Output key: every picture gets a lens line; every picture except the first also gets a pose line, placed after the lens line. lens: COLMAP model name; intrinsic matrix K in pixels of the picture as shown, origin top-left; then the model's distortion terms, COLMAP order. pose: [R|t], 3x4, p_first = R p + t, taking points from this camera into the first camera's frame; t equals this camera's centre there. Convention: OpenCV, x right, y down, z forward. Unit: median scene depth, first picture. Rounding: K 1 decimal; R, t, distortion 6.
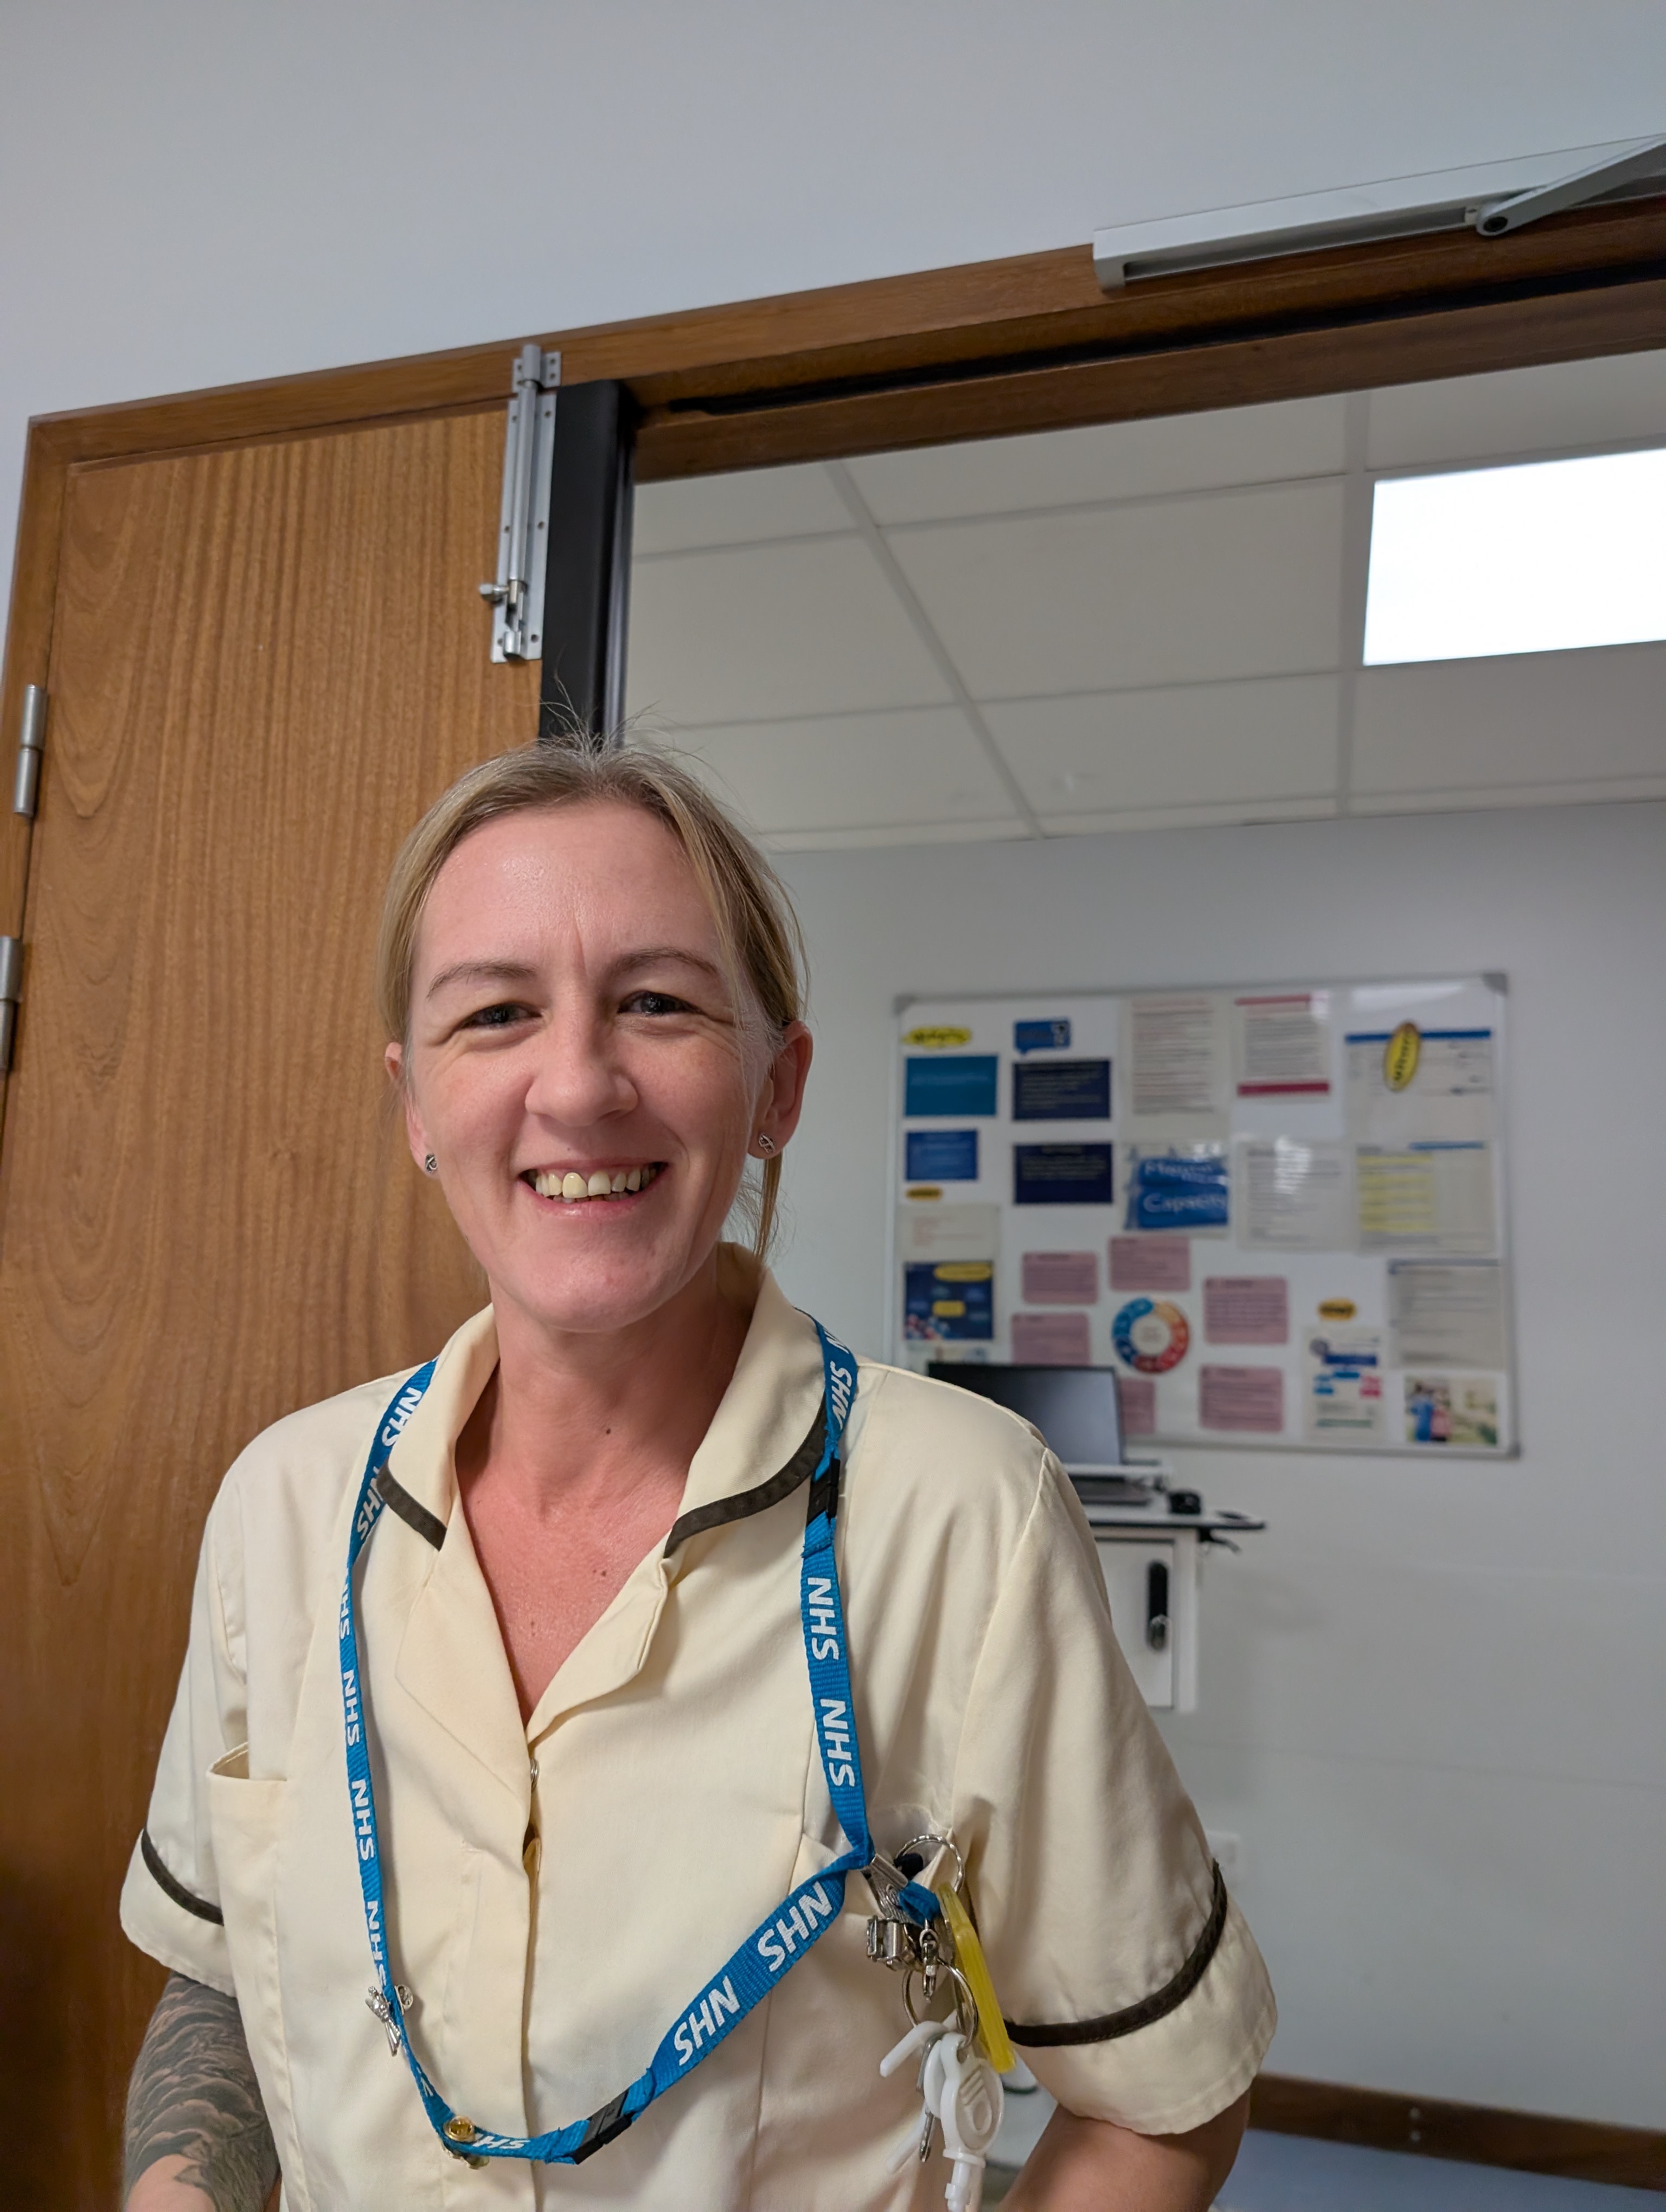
lens RADIAL K [[1550.7, 0, 778.0], [0, 1550.7, 1106.9], [0, 0, 1]] dist [-0.046274, -0.005475]
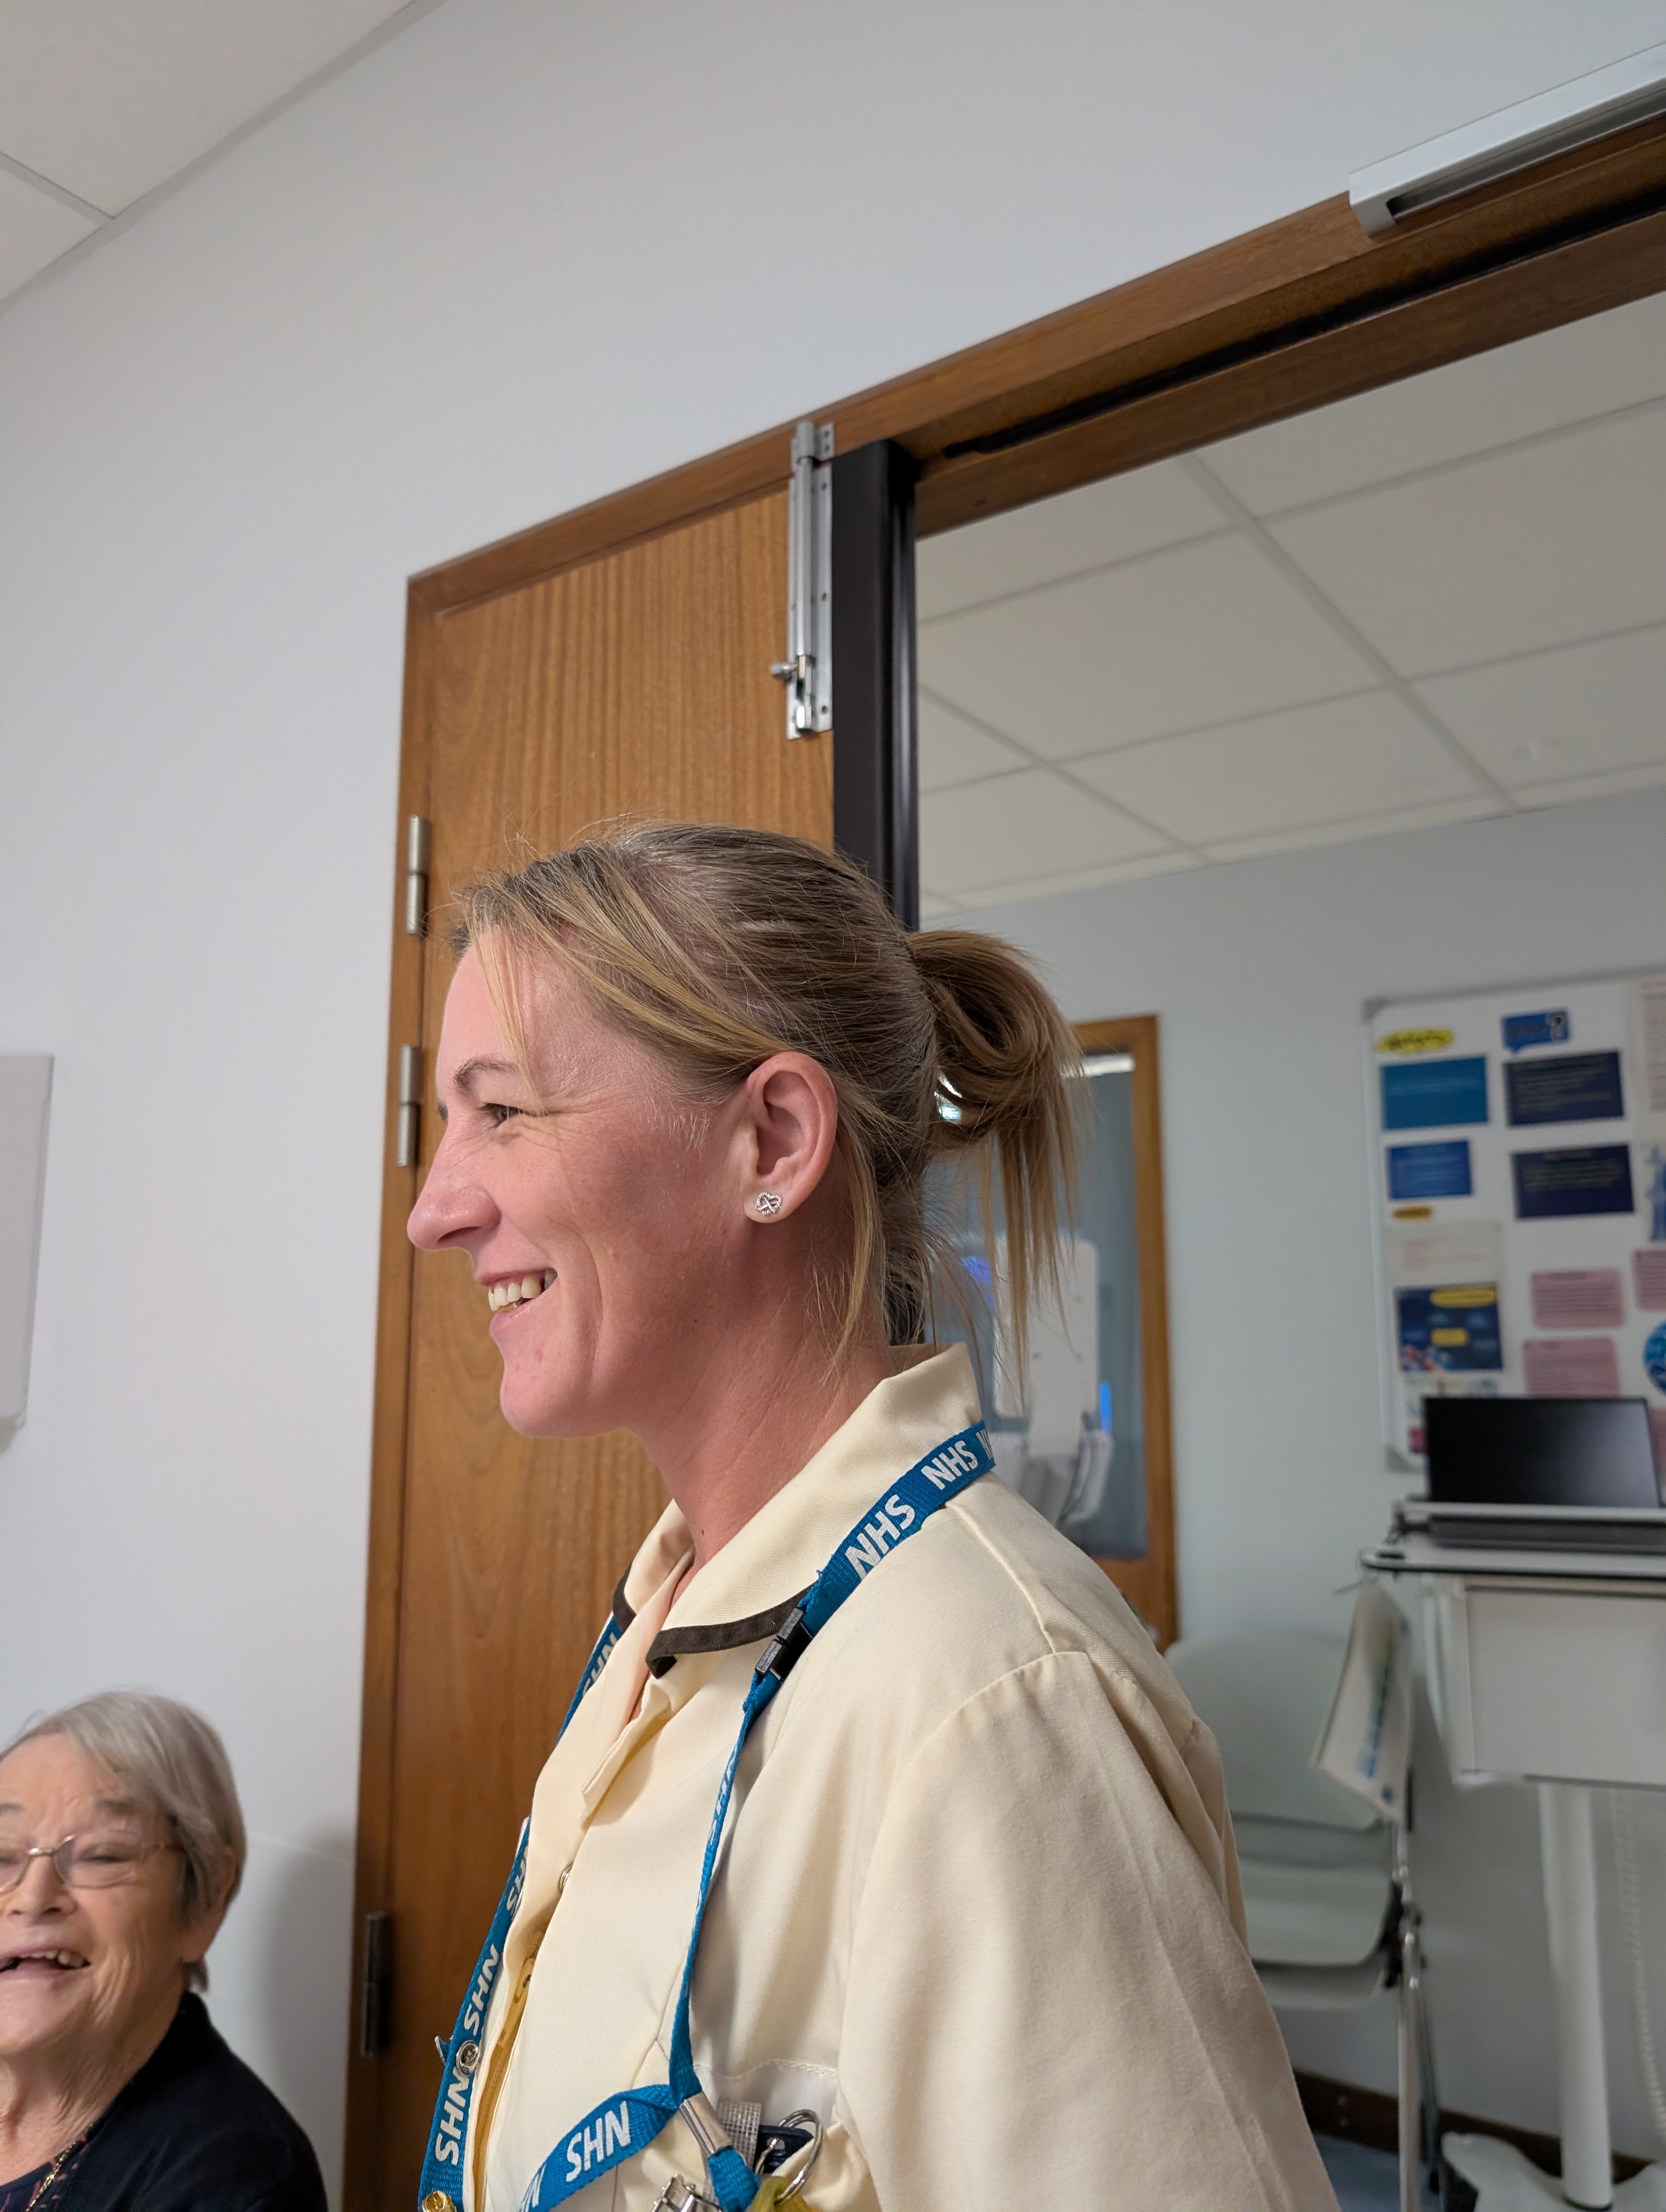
lens RADIAL K [[1550.7, 0, 778.0], [0, 1550.7, 1106.9], [0, 0, 1]] dist [-0.046274, -0.005475]
pose [[0.941807, -0.077571, -0.327080, 0.114966], [0.071178, 0.996966, -0.031489, -0.013139], [0.328531, 0.006376, 0.944472, 0.032168]]
